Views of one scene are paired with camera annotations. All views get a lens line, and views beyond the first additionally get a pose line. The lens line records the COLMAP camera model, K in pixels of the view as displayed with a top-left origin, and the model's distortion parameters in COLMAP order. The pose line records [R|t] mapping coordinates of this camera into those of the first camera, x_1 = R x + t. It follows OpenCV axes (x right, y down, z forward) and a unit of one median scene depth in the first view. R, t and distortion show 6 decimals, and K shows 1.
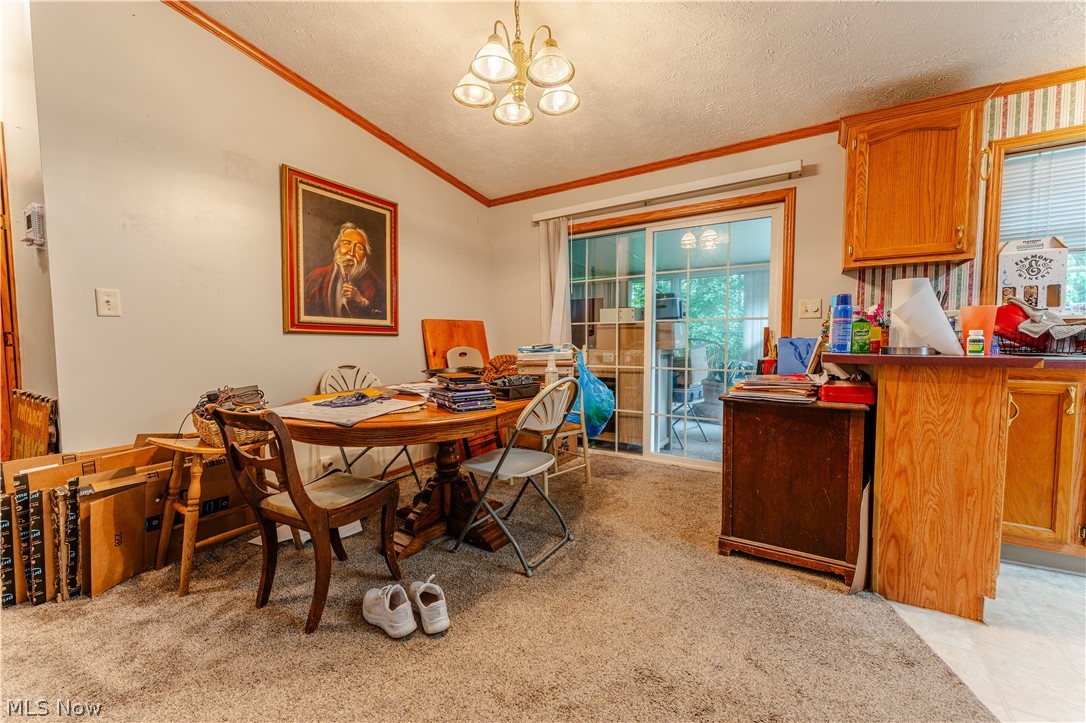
lens RADIAL K [[441.8, 0, 544.0], [0, 441.8, 361.1], [0, 0, 1]] dist [0.002375, 0.000051]
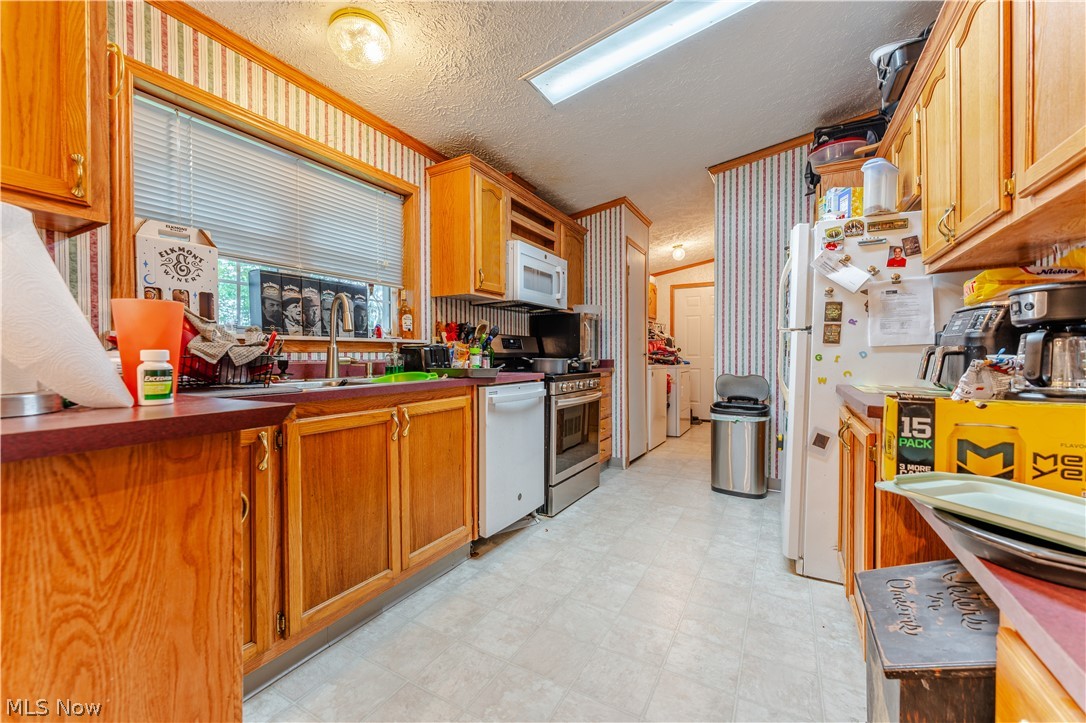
lens RADIAL K [[441.8, 0, 544.3], [0, 441.8, 362.0], [0, 0, 1]] dist [0.002375, 0.000051]
pose [[-0.038818, -0.009441, 0.999202, 0.458237], [0.055230, 0.998407, 0.011579, -0.037581], [-0.997719, 0.055635, -0.038235, 0.567075]]
